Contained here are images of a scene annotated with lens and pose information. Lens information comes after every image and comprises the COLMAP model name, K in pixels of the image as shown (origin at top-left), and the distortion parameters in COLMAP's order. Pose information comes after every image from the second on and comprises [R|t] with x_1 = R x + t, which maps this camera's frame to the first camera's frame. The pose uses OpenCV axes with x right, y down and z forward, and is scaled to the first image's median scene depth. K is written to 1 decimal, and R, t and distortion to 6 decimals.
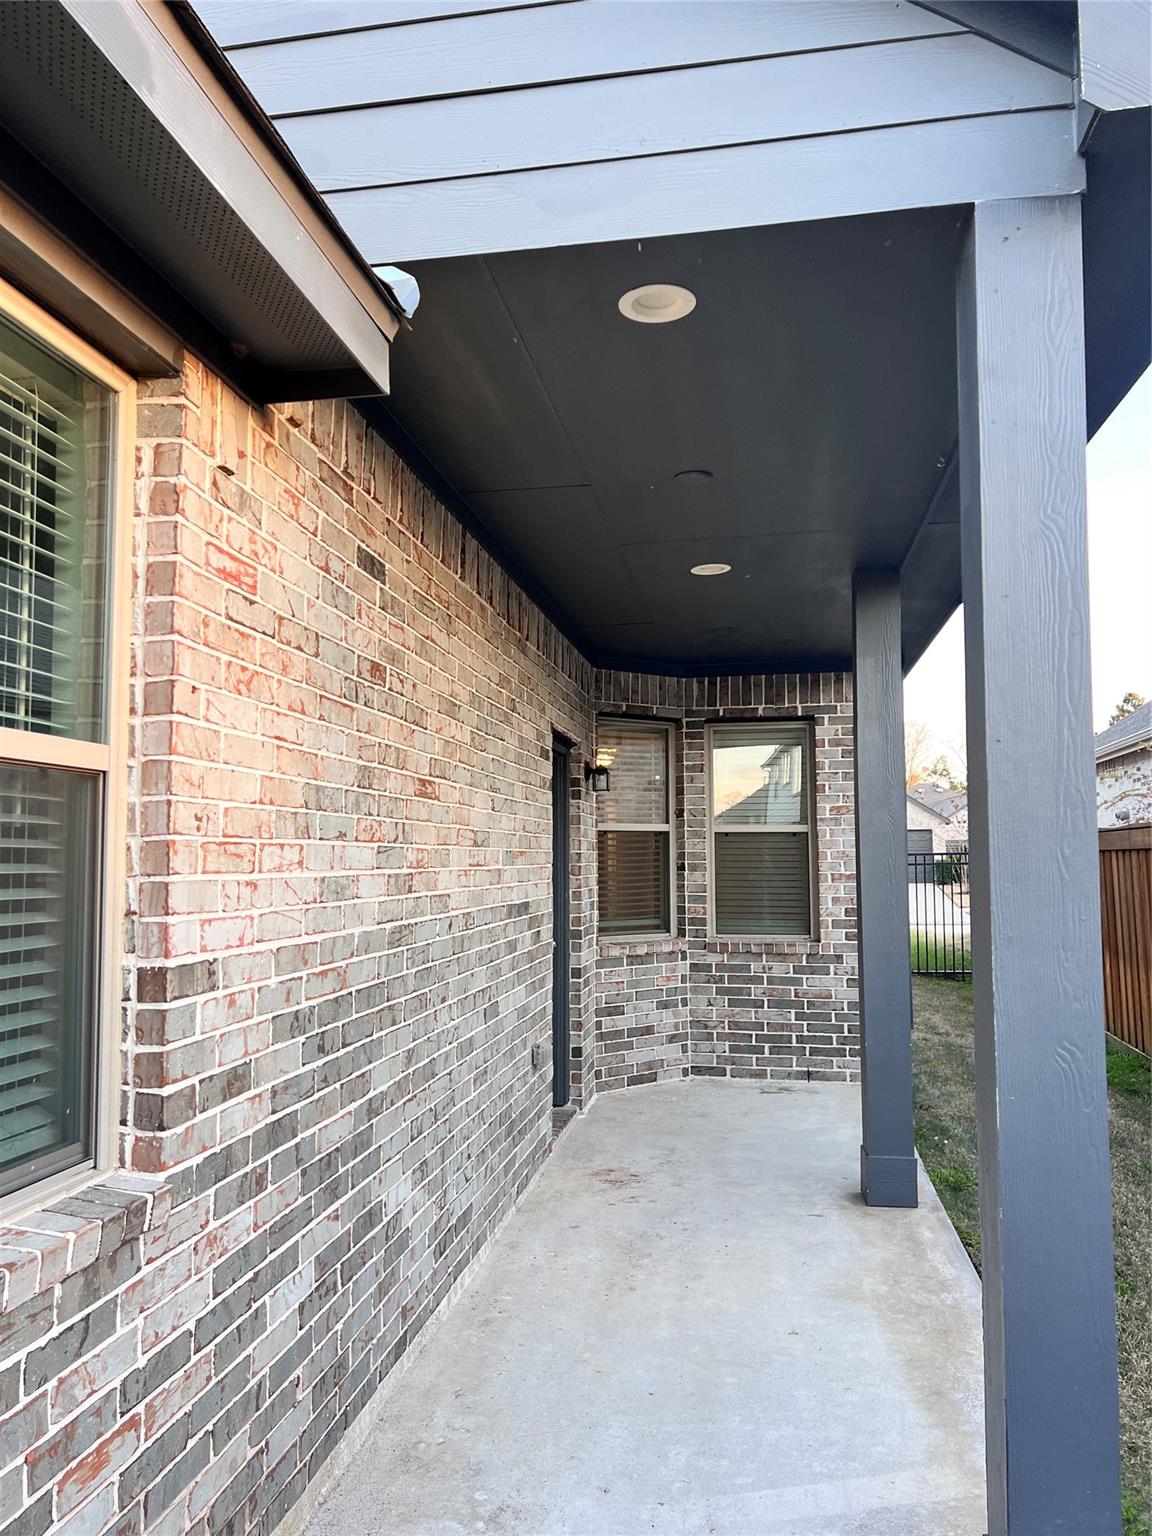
lens RADIAL K [[1154.5, 0, 572.4], [0, 1154.5, 765.5], [0, 0, 1]] dist [0.036001, -0.025104]
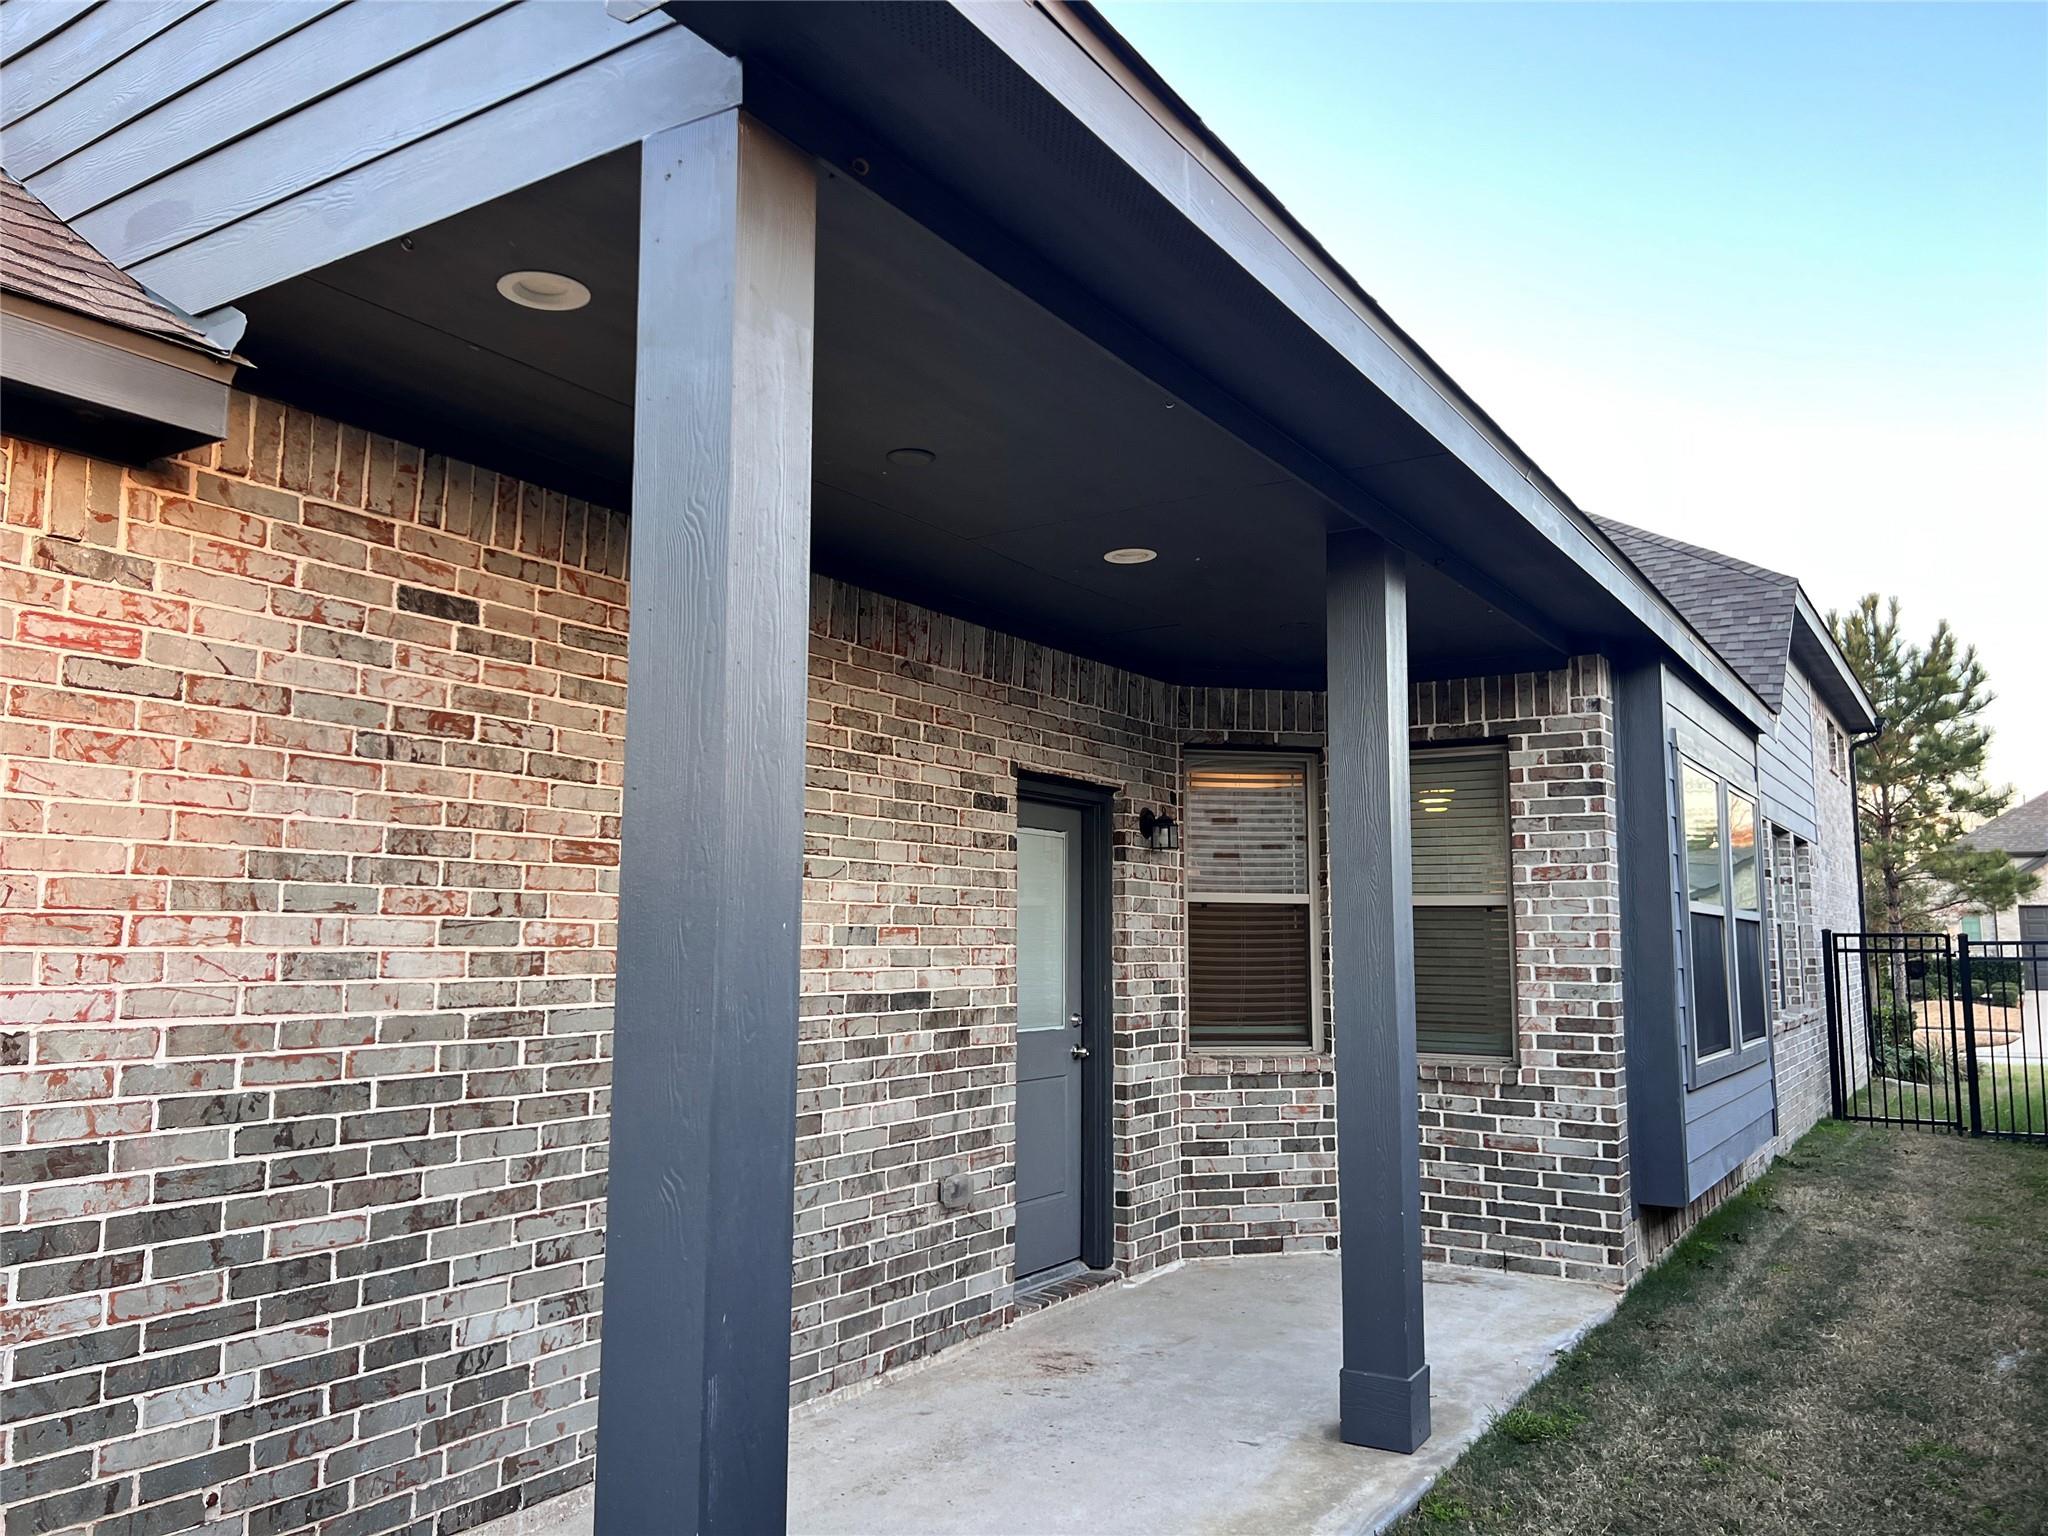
lens RADIAL K [[1539.3, 0, 987.6], [0, 1539.3, 745.8], [0, 0, 1]] dist [0.036001, -0.025104]
pose [[0.918763, -0.040373, -0.392739, 0.297733], [0.022172, 0.998464, -0.050771, 0.002691], [0.394186, 0.037939, 0.918247, 0.030688]]
